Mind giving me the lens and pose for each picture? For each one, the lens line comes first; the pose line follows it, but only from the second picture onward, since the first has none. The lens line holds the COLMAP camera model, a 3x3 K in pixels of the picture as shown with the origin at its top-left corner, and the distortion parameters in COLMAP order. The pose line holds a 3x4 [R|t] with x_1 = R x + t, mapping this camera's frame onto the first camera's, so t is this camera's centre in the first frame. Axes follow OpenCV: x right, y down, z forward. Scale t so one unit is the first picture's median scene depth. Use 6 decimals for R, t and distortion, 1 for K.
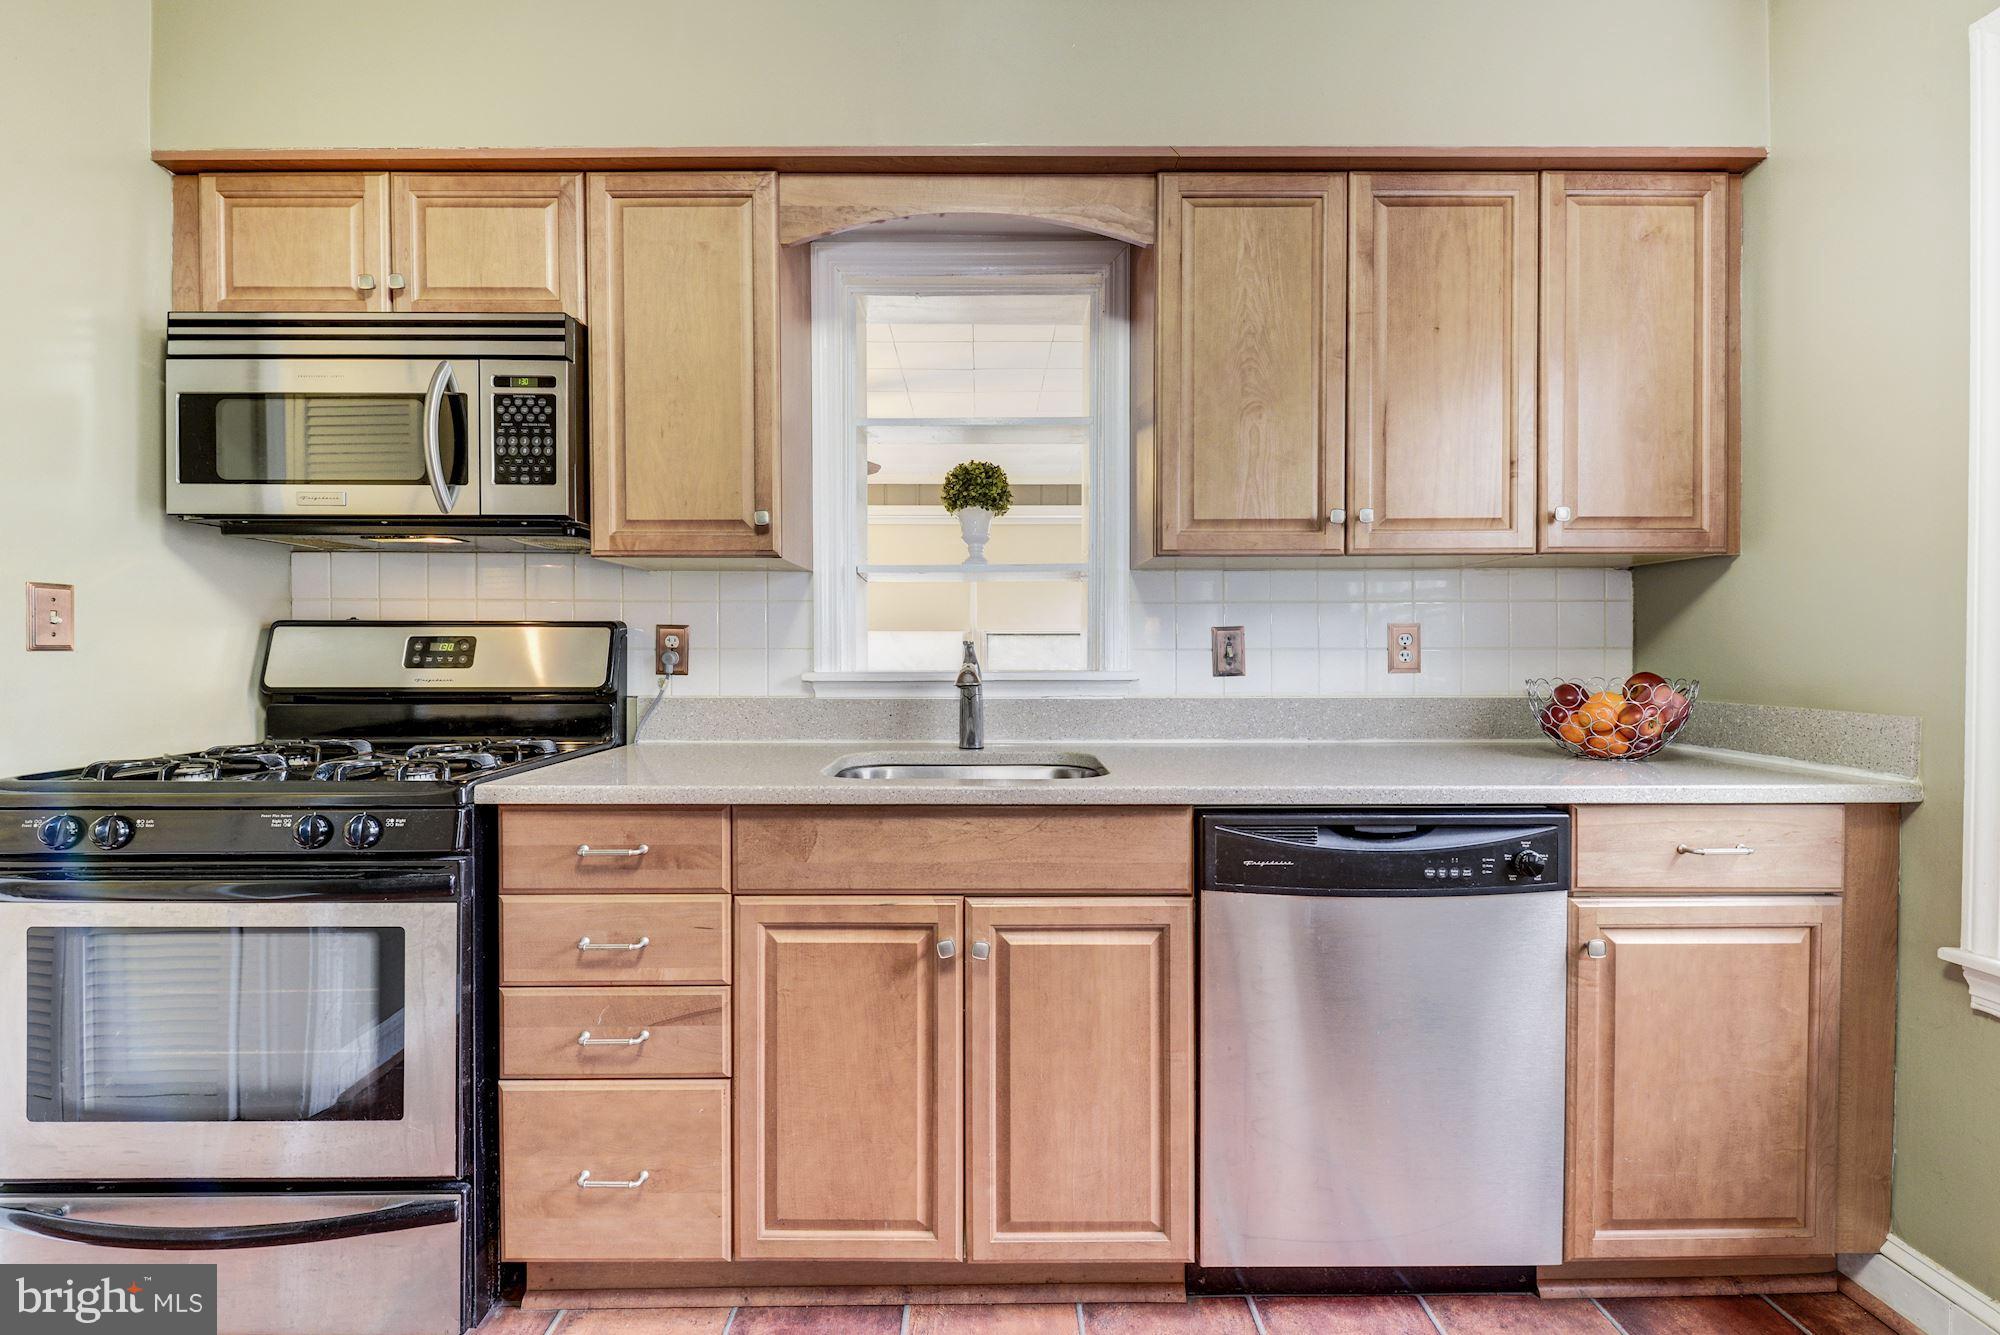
lens RADIAL K [[905.6, 0, 1017.0], [0, 905.6, 659.2], [0, 0, 1]] dist [0.010016, -0.010700]
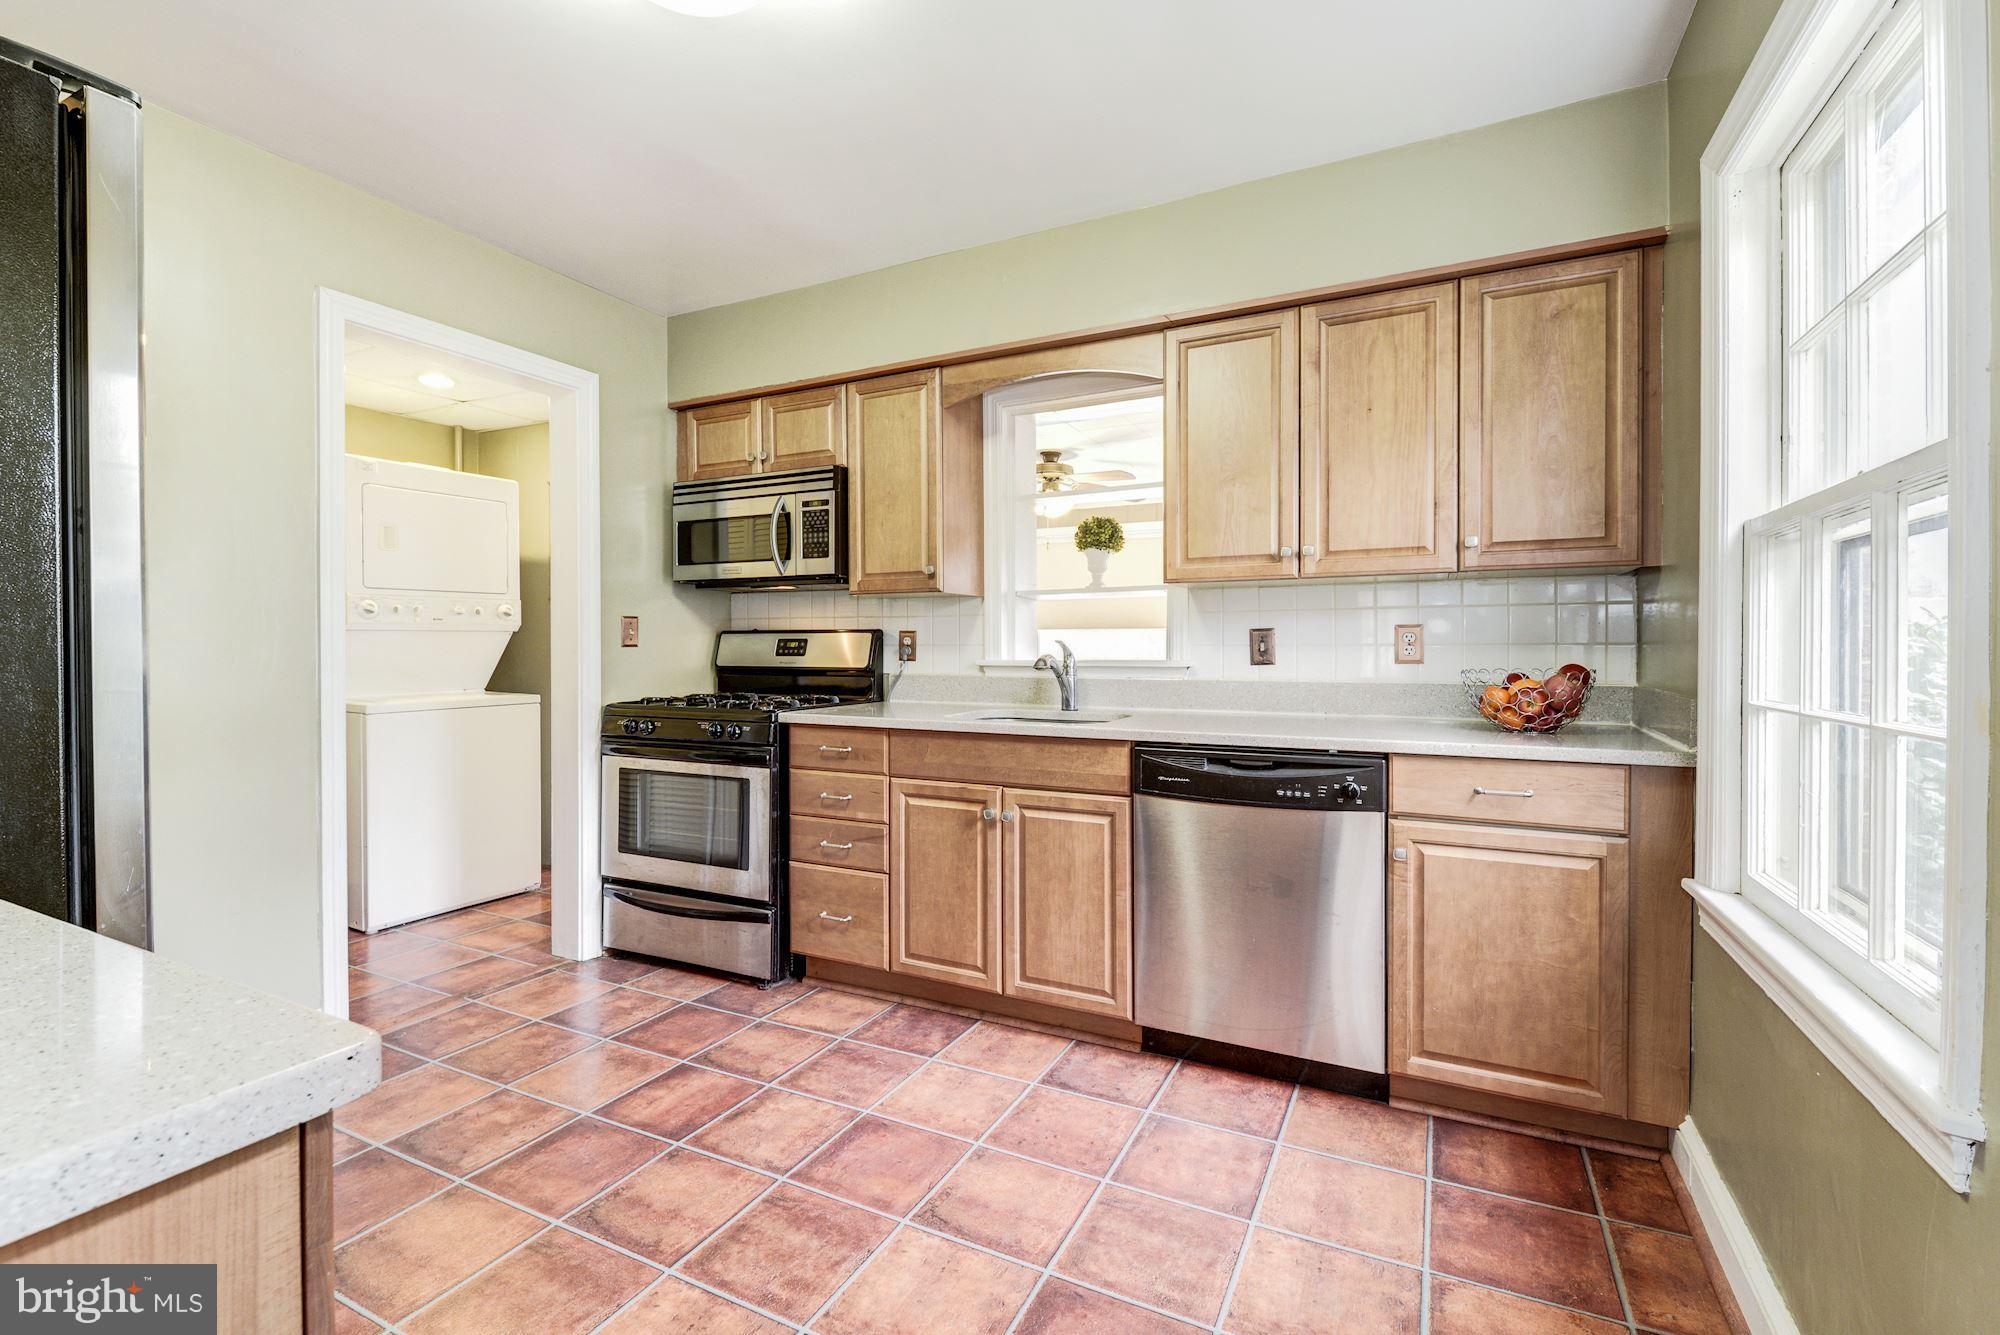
lens RADIAL K [[862.0, 0, 995.4], [0, 862.0, 653.1], [0, 0, 1]] dist [0.001519, -0.008933]
pose [[0.900192, 0.003223, -0.435481, 0.575577], [-0.003545, 0.999994, 0.000075, 0.002645], [0.435478, 0.001477, 0.900198, -0.447300]]
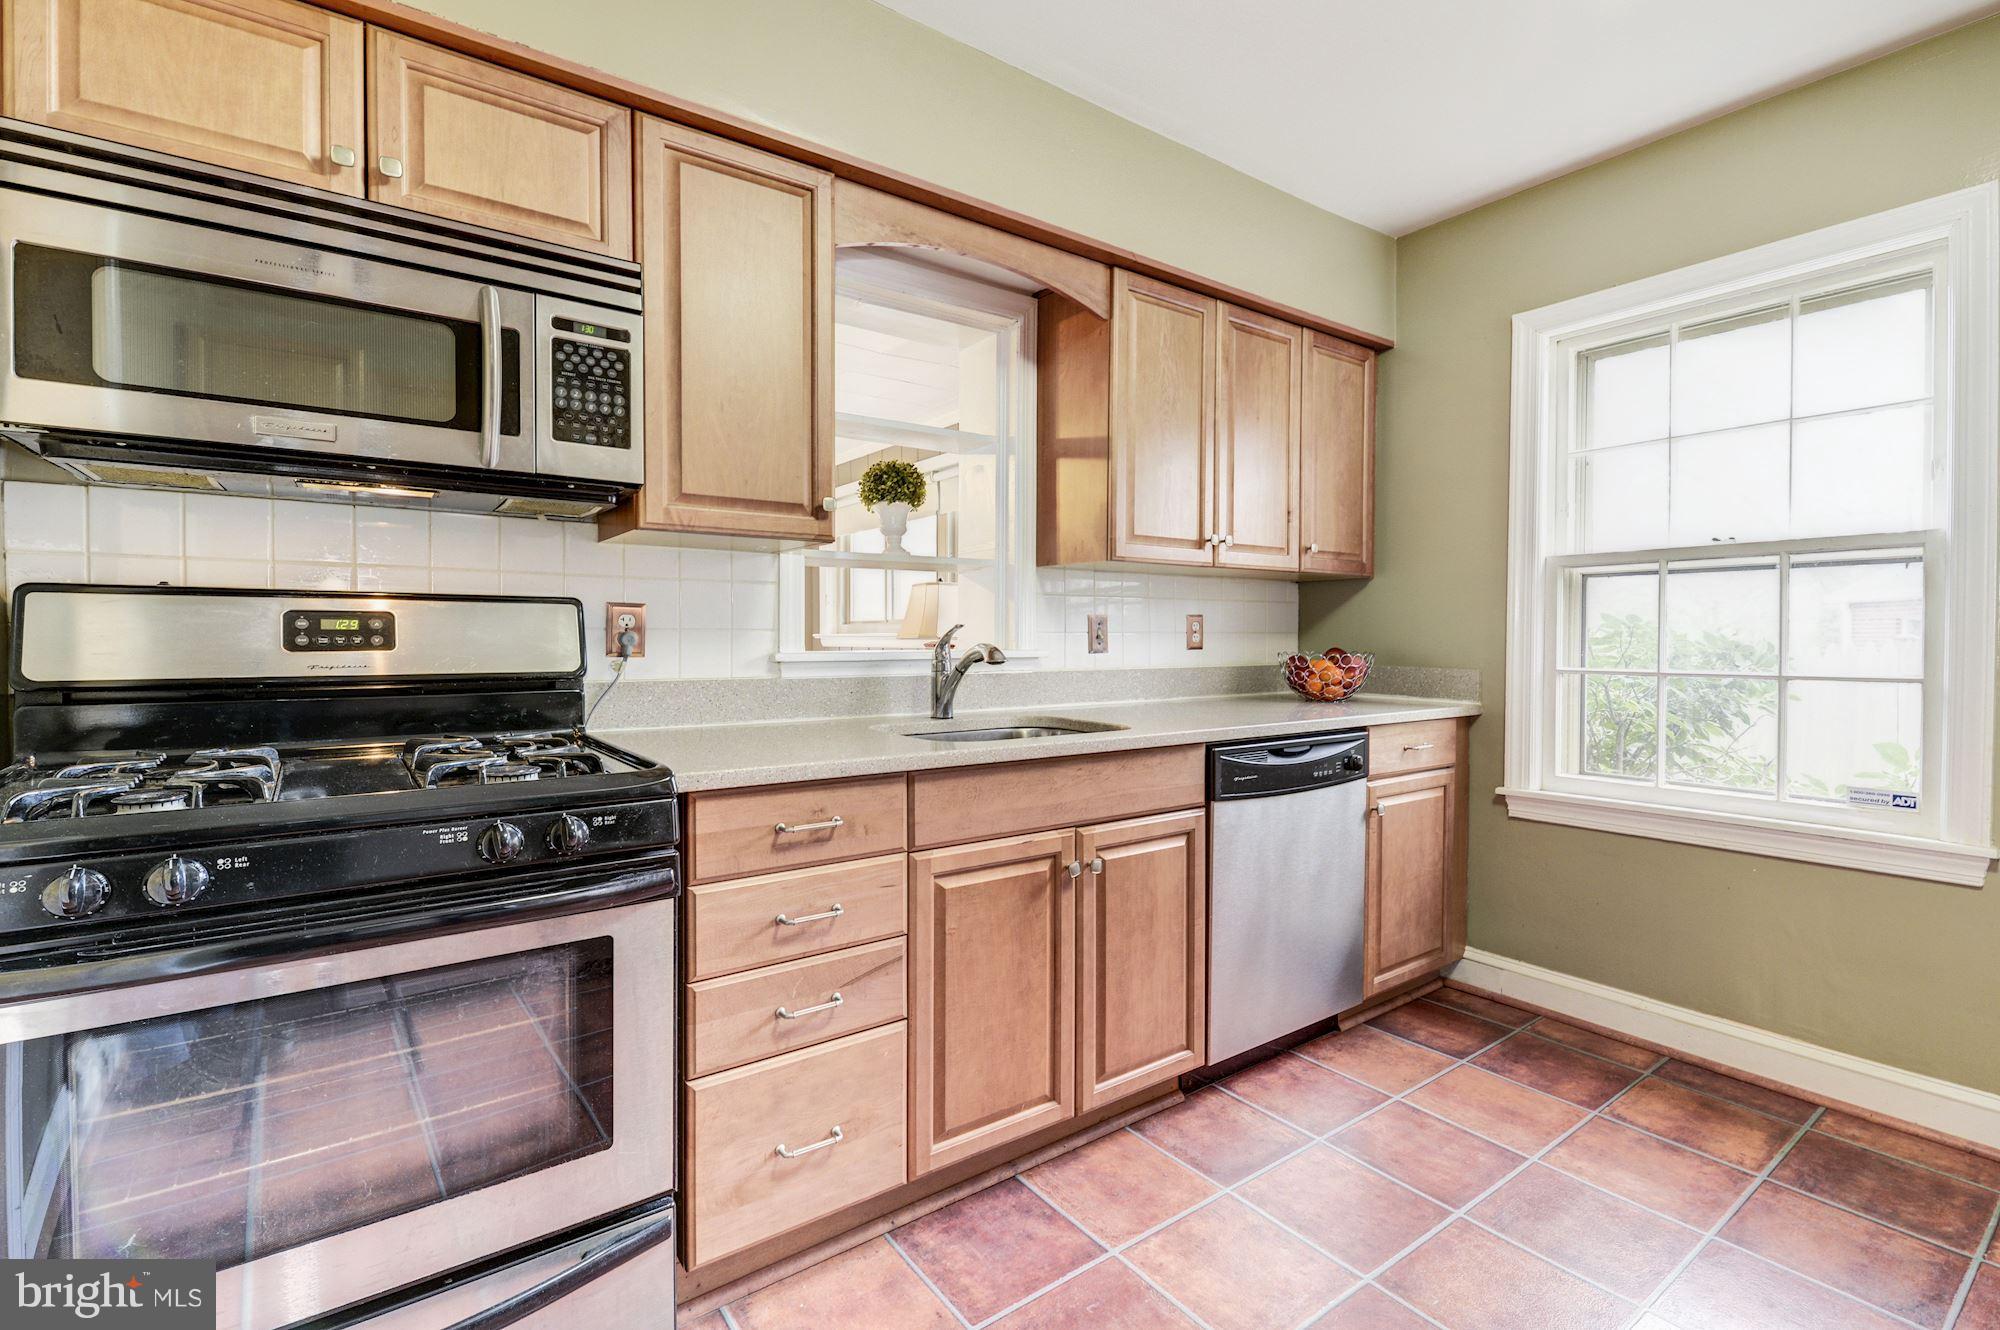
lens RADIAL K [[851.4, 0, 1091.4], [0, 851.4, 648.7], [0, 0, 1]] dist [0.000096, -0.000163]
pose [[0.809511, -0.006691, 0.587067, -0.643292], [0.001874, 0.999959, 0.008814, 0.002553], [-0.587102, -0.006035, 0.809490, 0.027811]]
